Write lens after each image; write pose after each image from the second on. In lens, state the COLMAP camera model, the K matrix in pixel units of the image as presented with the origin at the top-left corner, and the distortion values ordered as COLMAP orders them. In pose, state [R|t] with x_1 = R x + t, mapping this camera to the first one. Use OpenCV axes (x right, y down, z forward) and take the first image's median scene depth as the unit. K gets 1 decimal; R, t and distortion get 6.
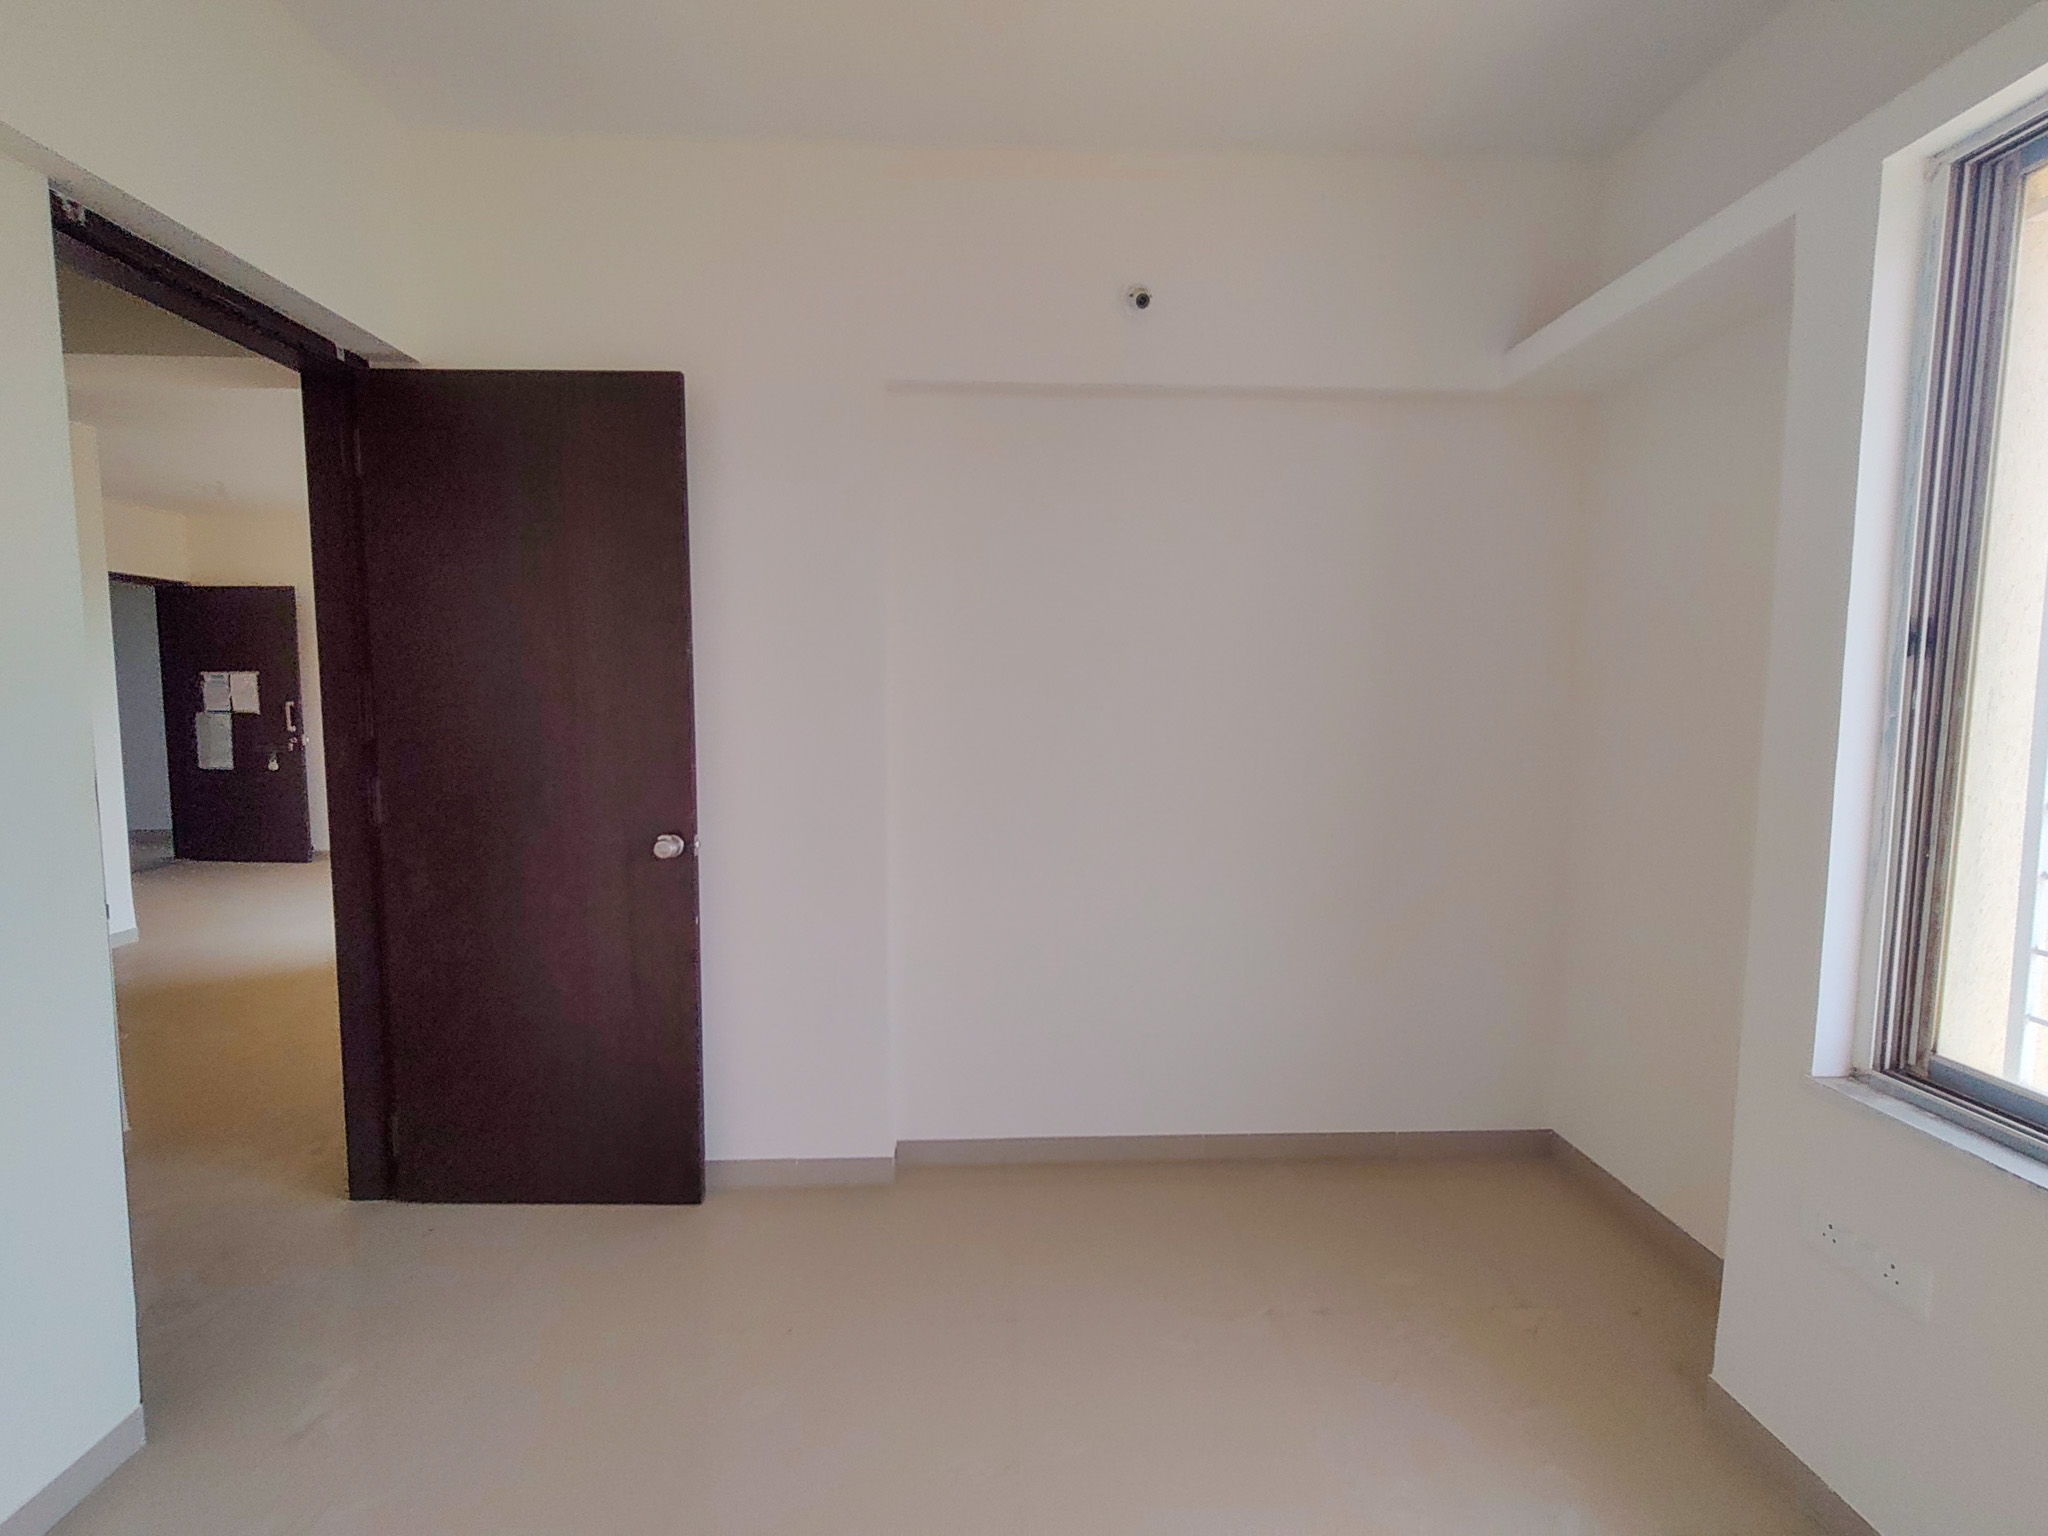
lens RADIAL K [[944.9, 0, 1024.1], [0, 944.9, 774.2], [0, 0, 1]] dist [0.007507, -0.000990]
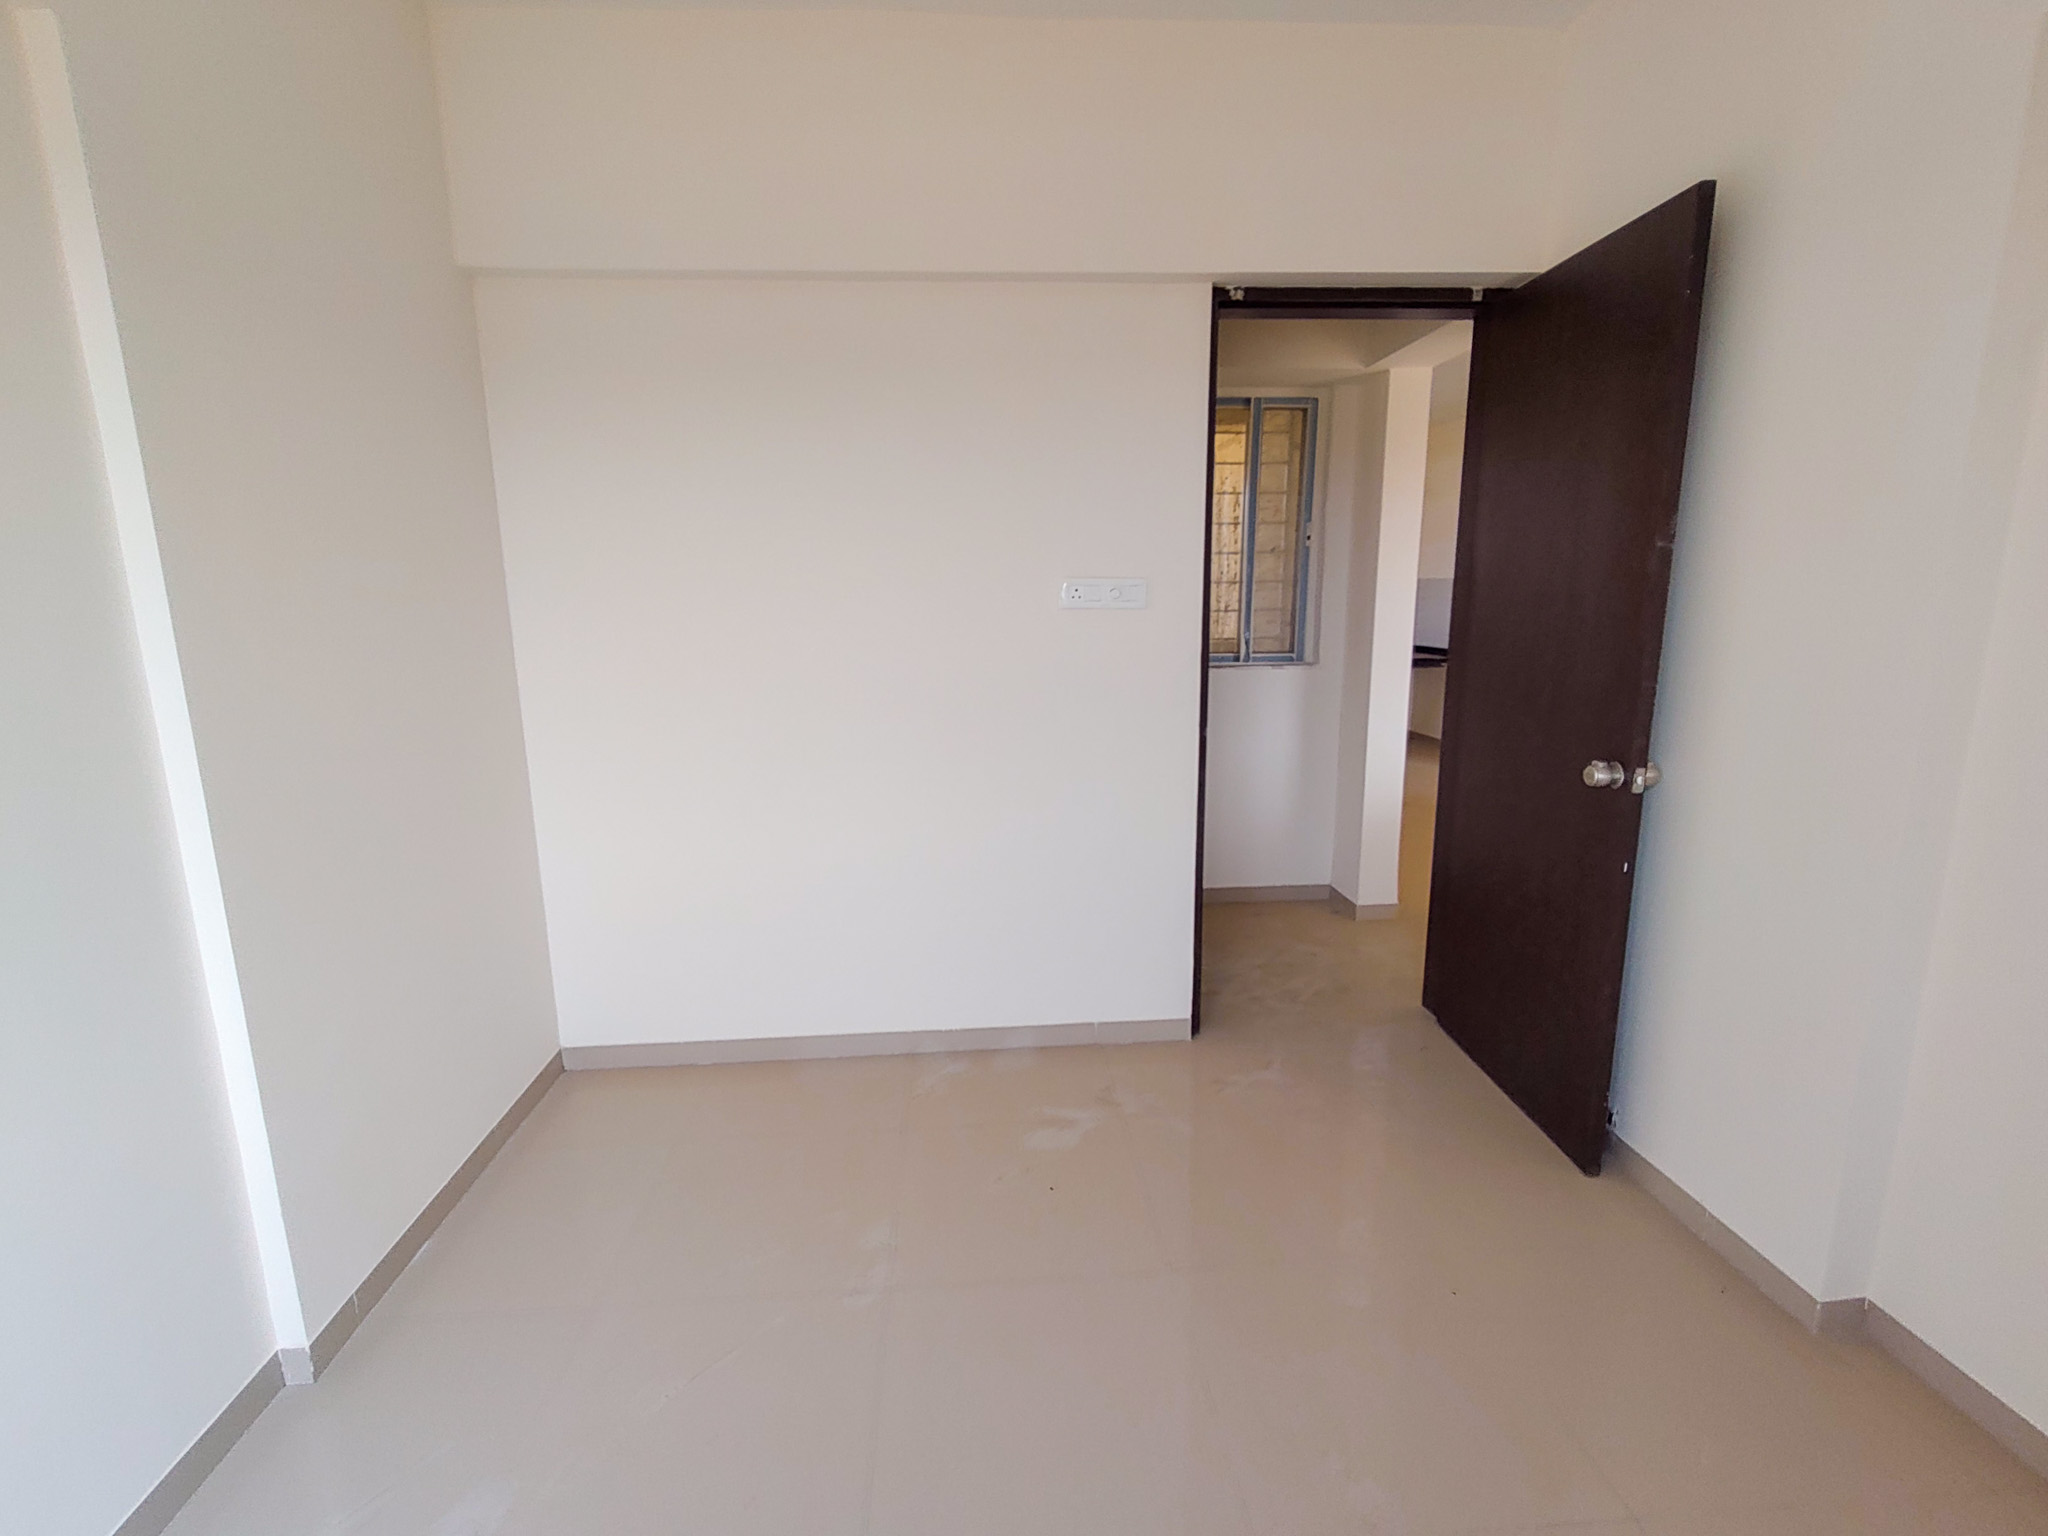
lens RADIAL K [[944.9, 0, 1024.1], [0, 944.9, 774.2], [0, 0, 1]] dist [0.007507, -0.000990]
pose [[0.026688, 0.197289, -0.979982, 0.488950], [-0.074018, 0.978030, 0.194880, -0.057505], [0.996900, 0.067335, 0.040704, 0.433878]]
